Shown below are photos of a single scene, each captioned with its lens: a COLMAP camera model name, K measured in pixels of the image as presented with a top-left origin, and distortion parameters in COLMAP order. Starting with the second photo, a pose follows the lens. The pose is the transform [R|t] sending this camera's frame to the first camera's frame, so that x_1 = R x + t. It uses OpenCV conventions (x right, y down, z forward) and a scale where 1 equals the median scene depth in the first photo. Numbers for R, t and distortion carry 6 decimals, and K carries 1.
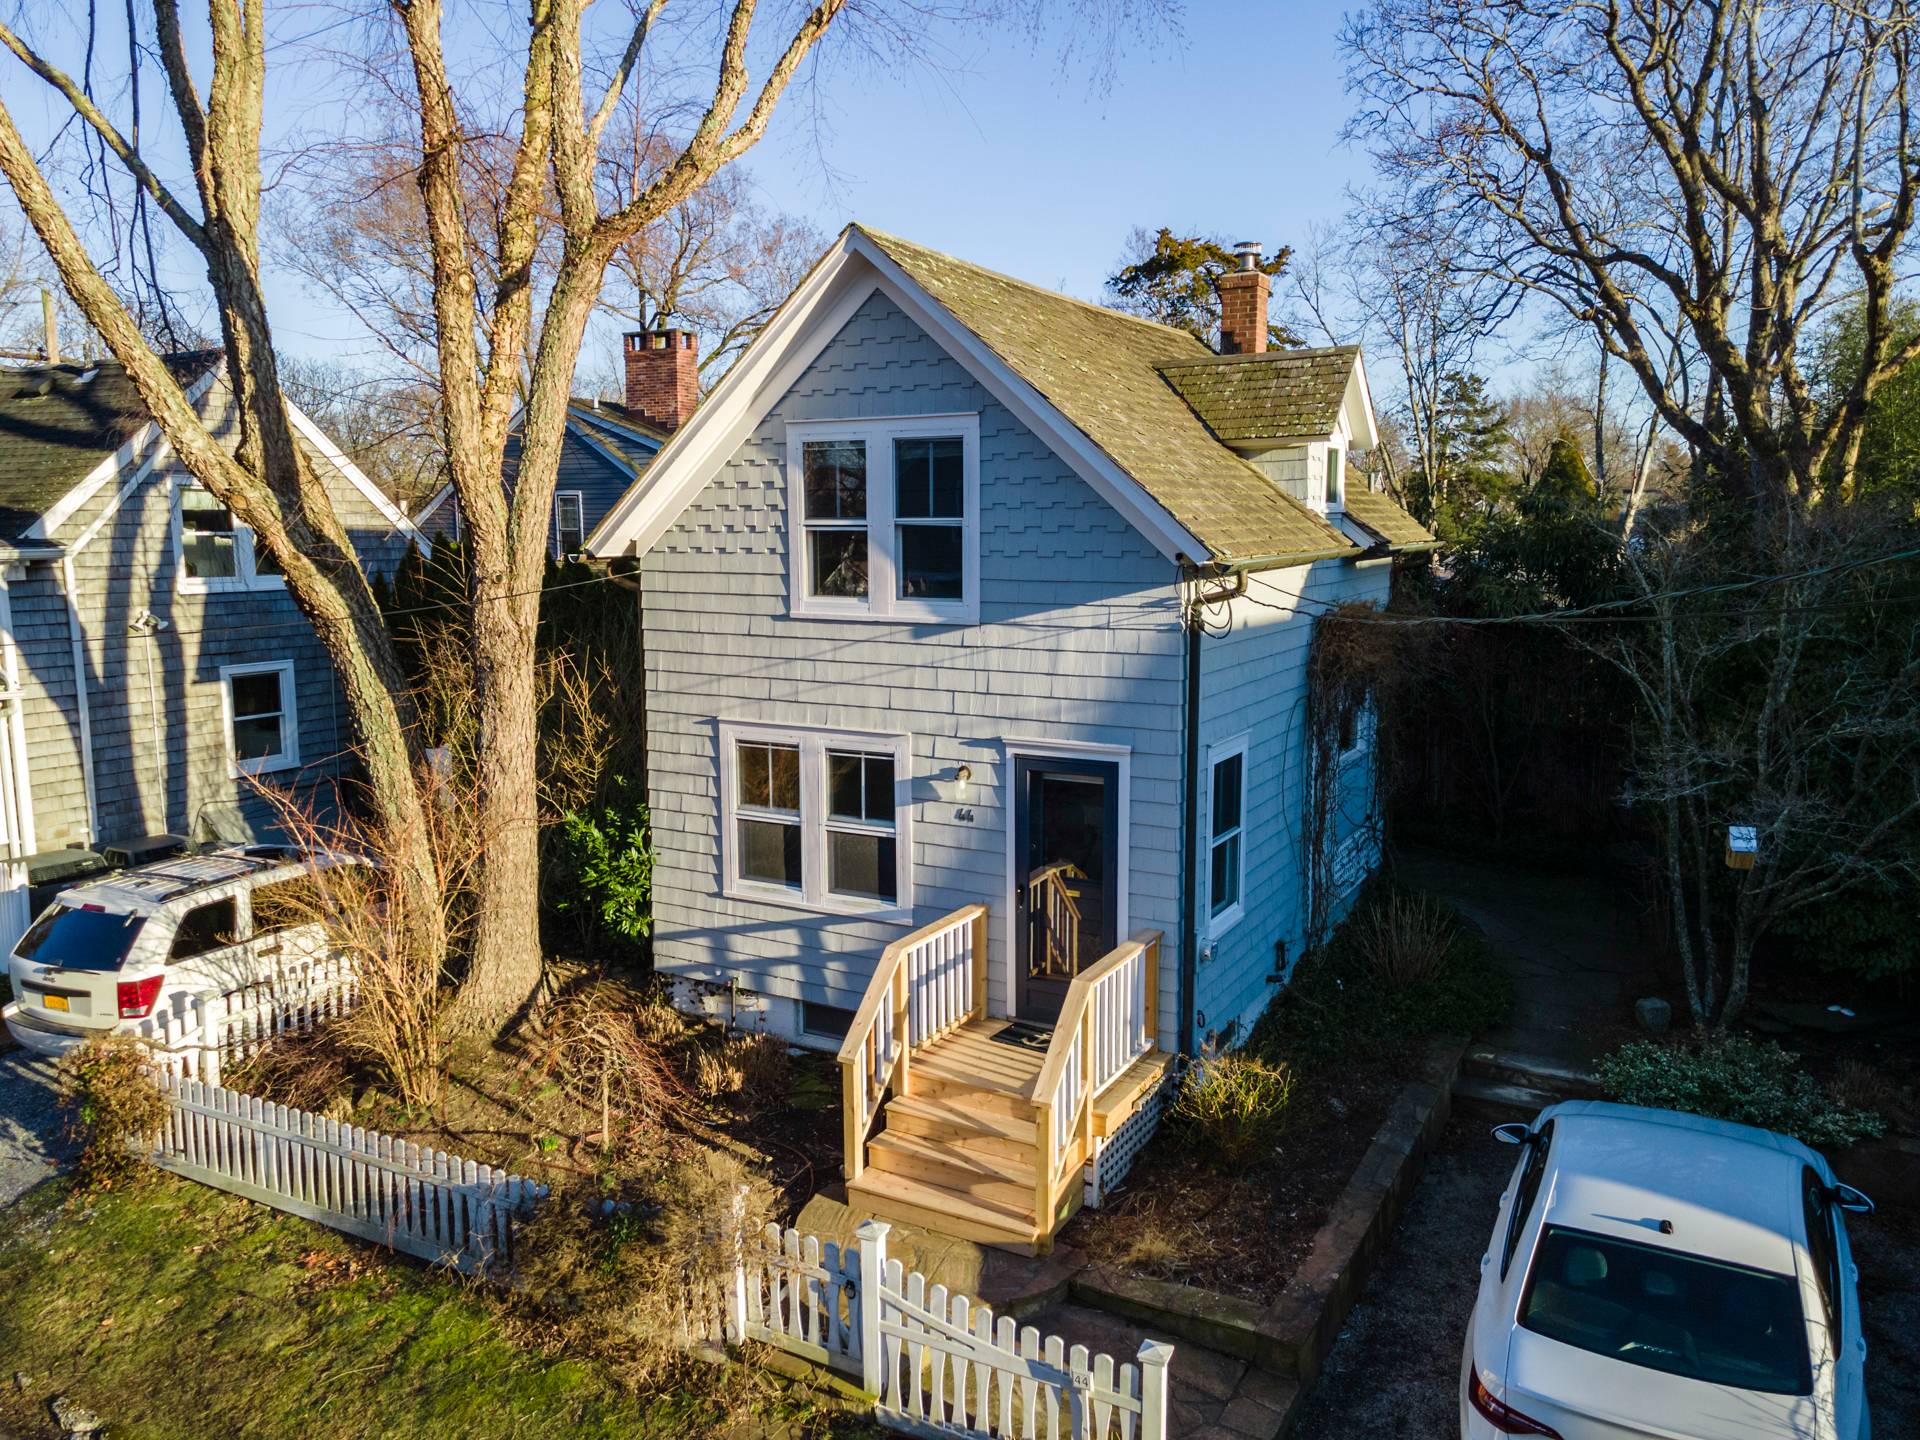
lens RADIAL K [[1371.8, 0, 960.0], [0, 1371.8, 720.0], [0, 0, 1]] dist [0.036171, 0.035970]
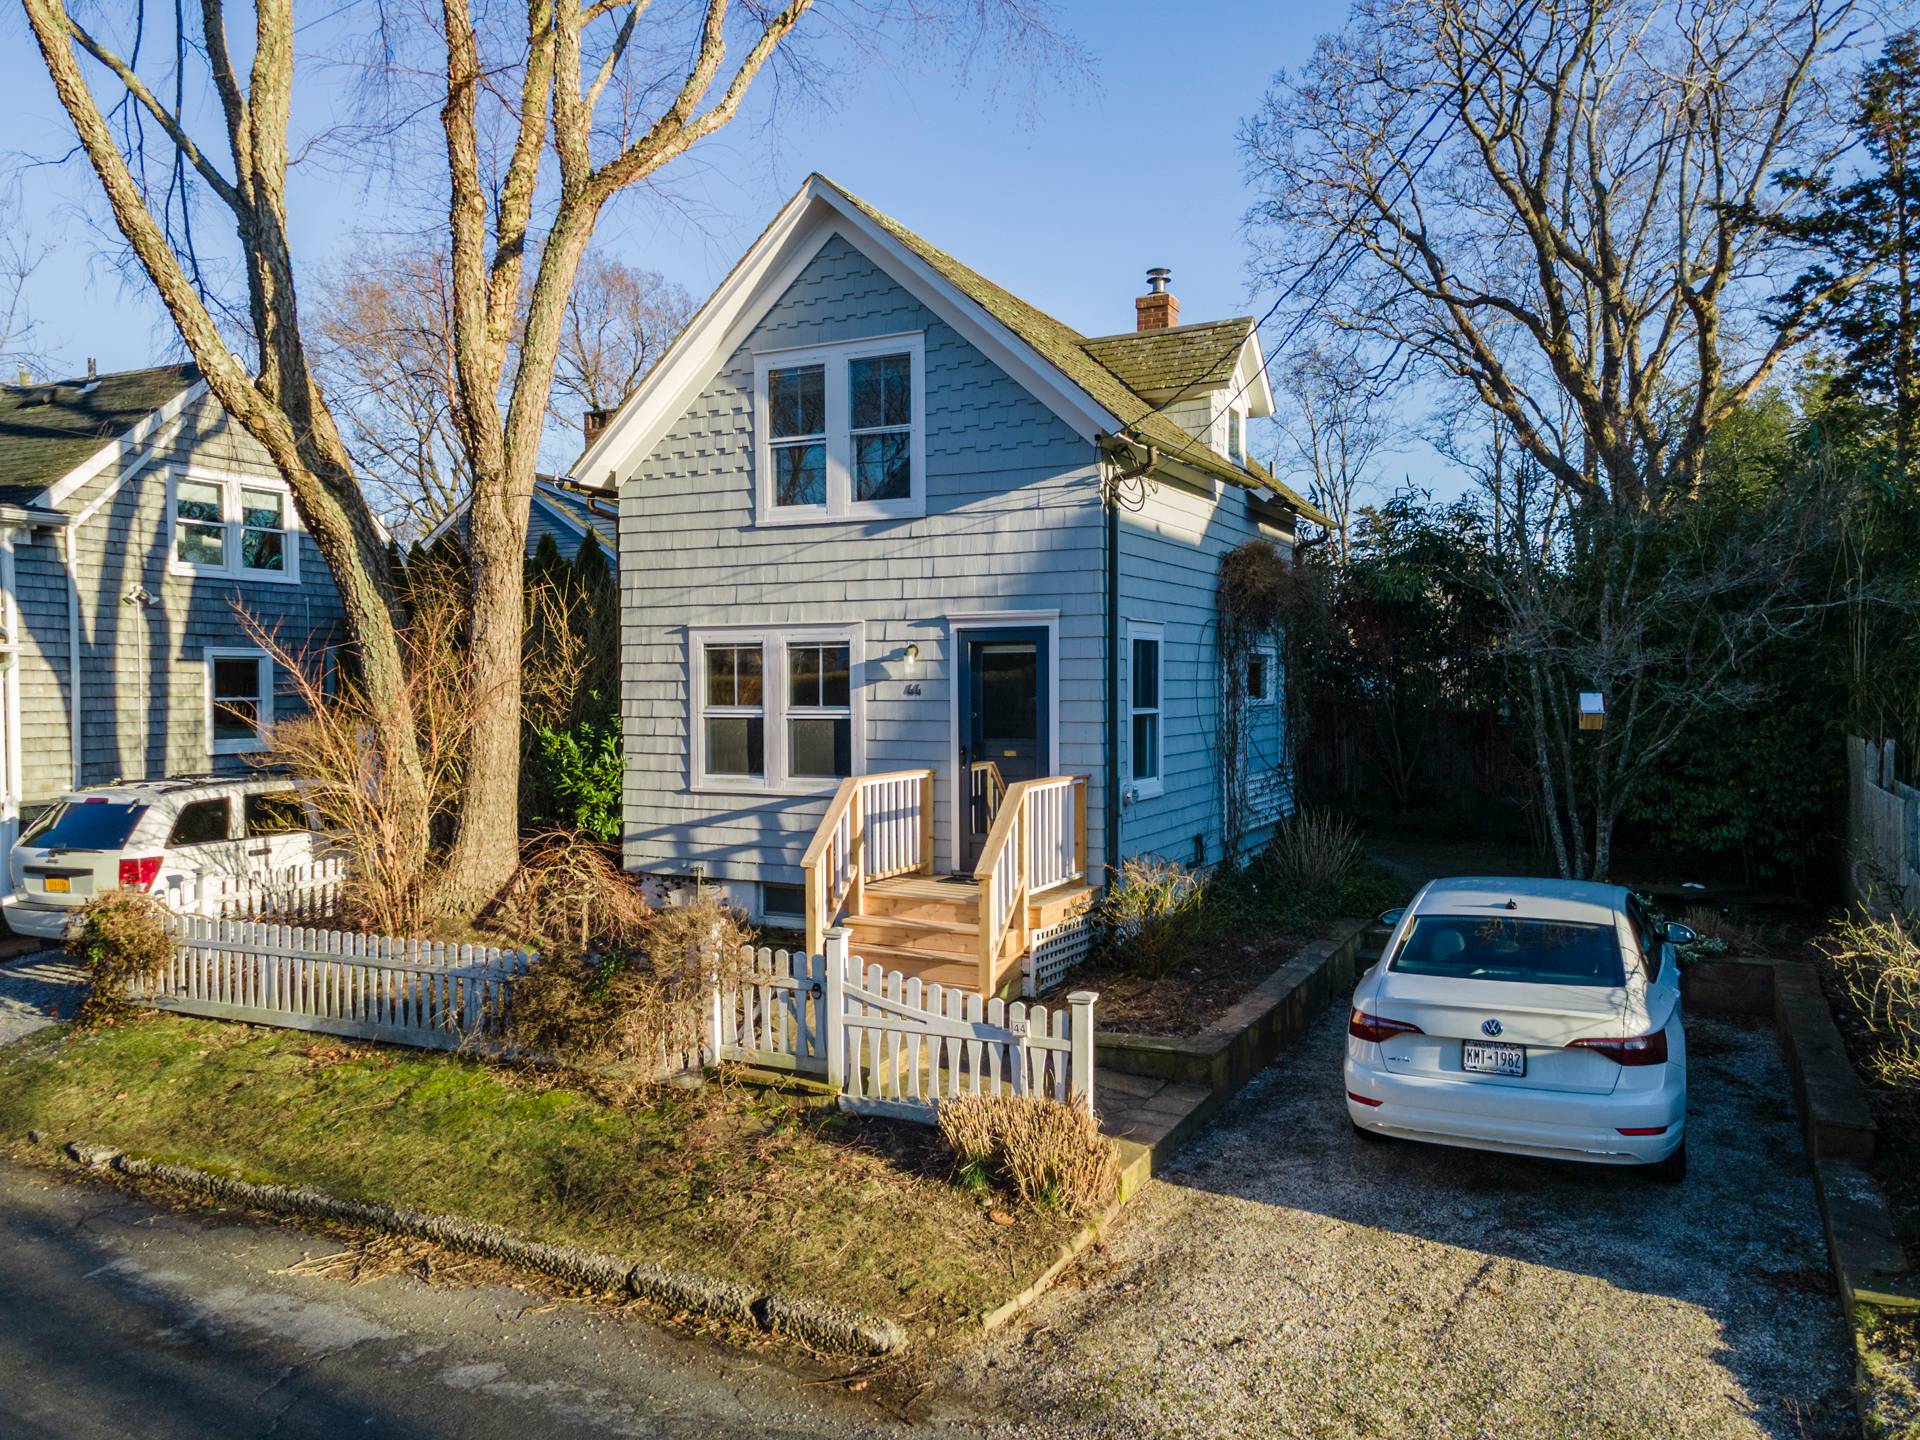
lens RADIAL K [[1374.2, 0, 957.5], [0, 1374.2, 727.4], [0, 0, 1]] dist [0.040070, 0.036622]
pose [[0.999074, -0.003230, 0.042901, -0.007875], [0.008076, 0.993530, -0.113281, 0.218000], [-0.042257, 0.113522, 0.992636, -0.103957]]
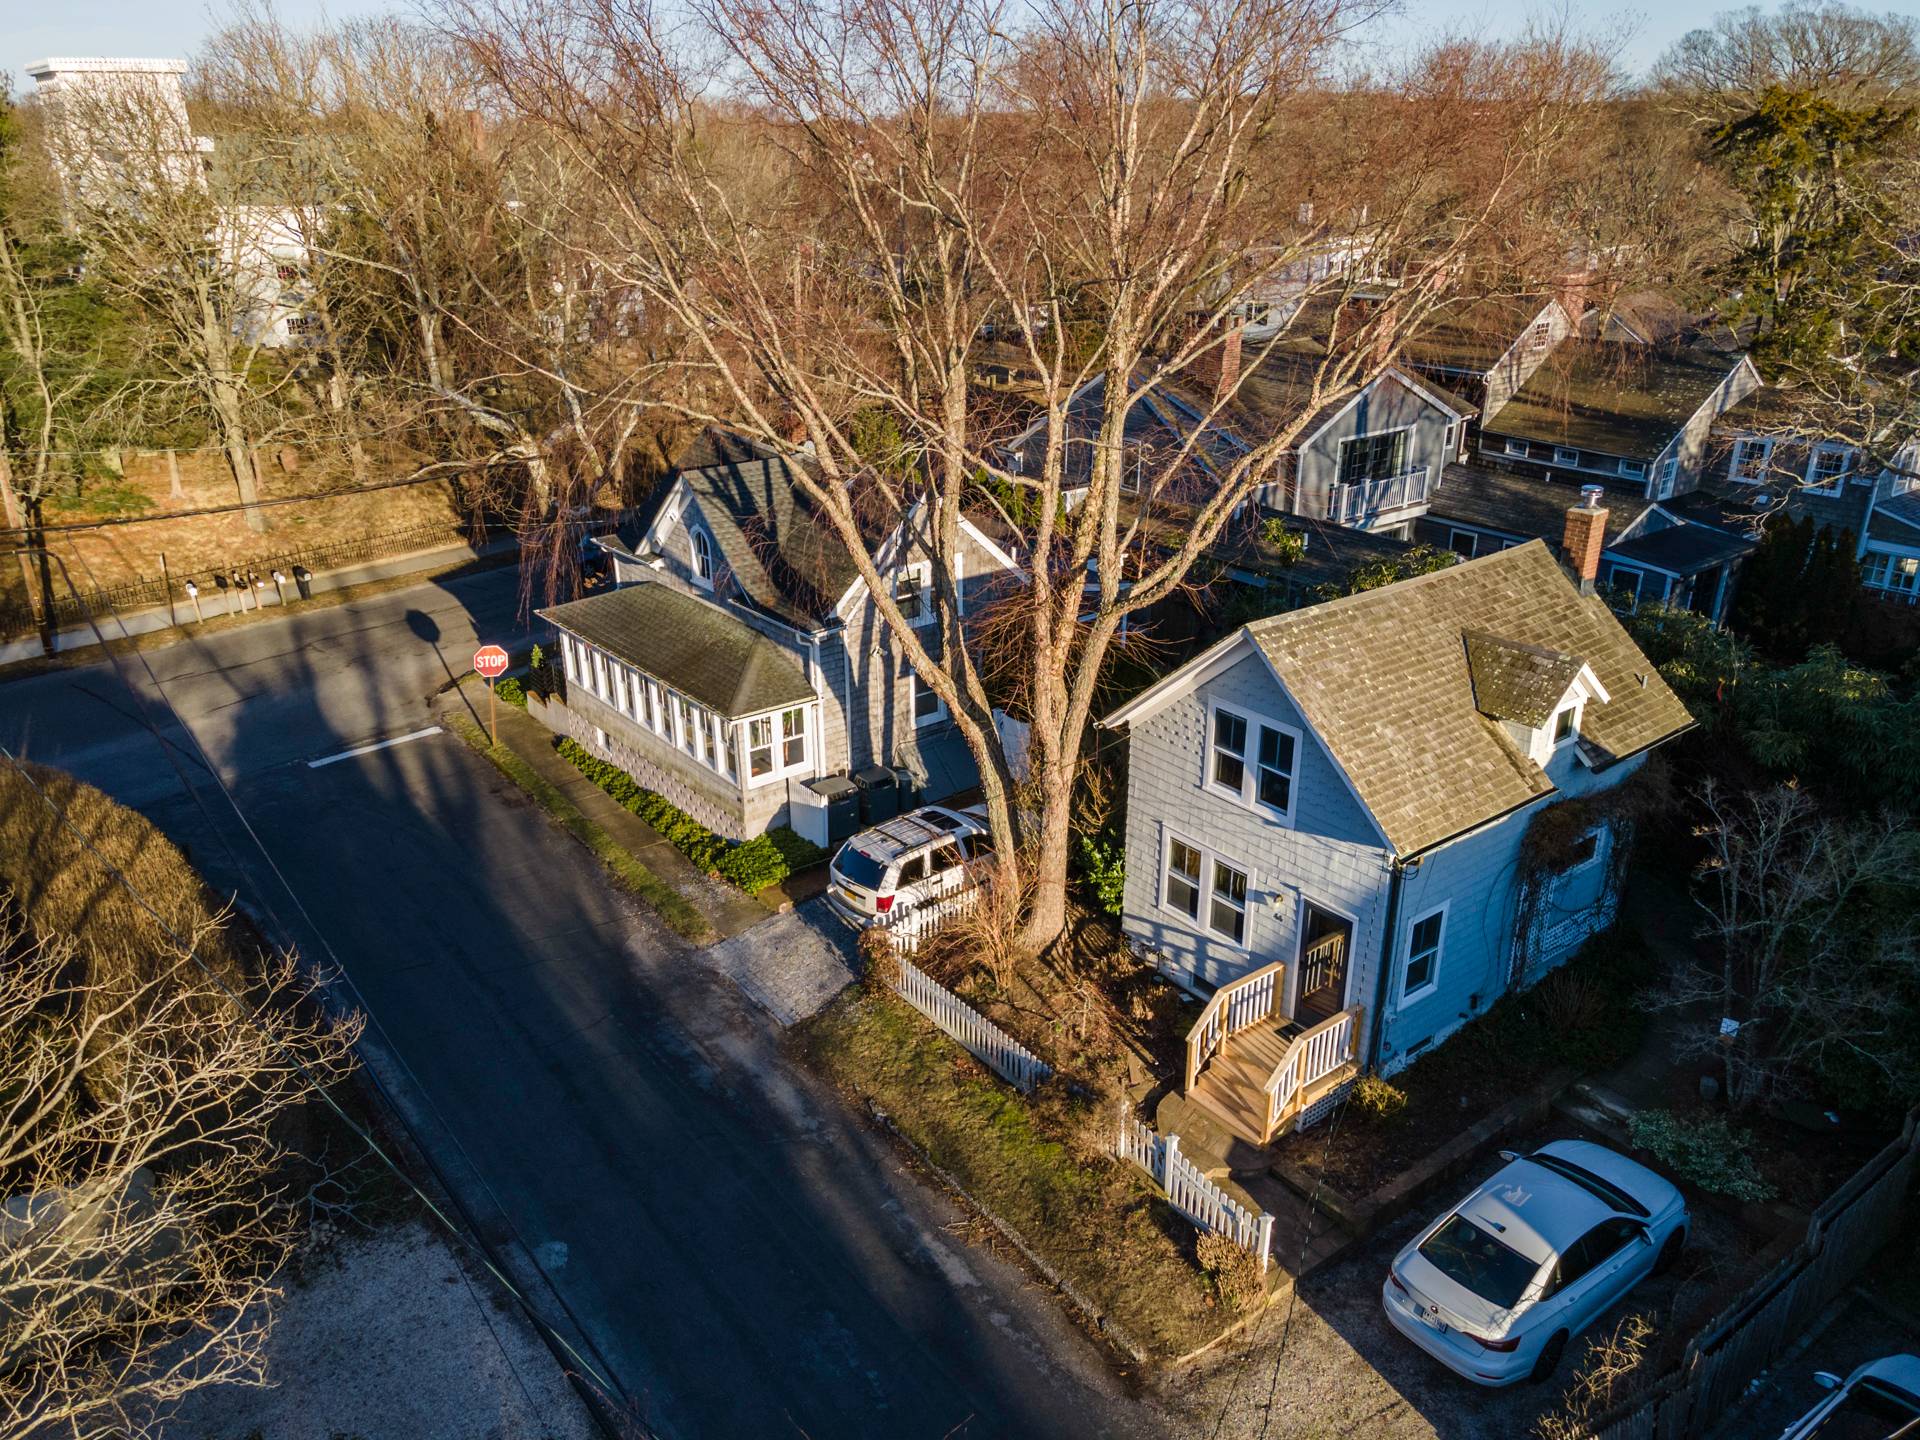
lens RADIAL K [[1384.6, 0, 960.0], [0, 1384.6, 720.0], [0, 0, 1]] dist [-0.002471, 0.001215]
pose [[0.914658, 0.152980, -0.374162, 0.263052], [-0.054231, 0.963694, 0.261445, -0.639028], [0.400574, -0.218842, 0.889747, -0.774616]]
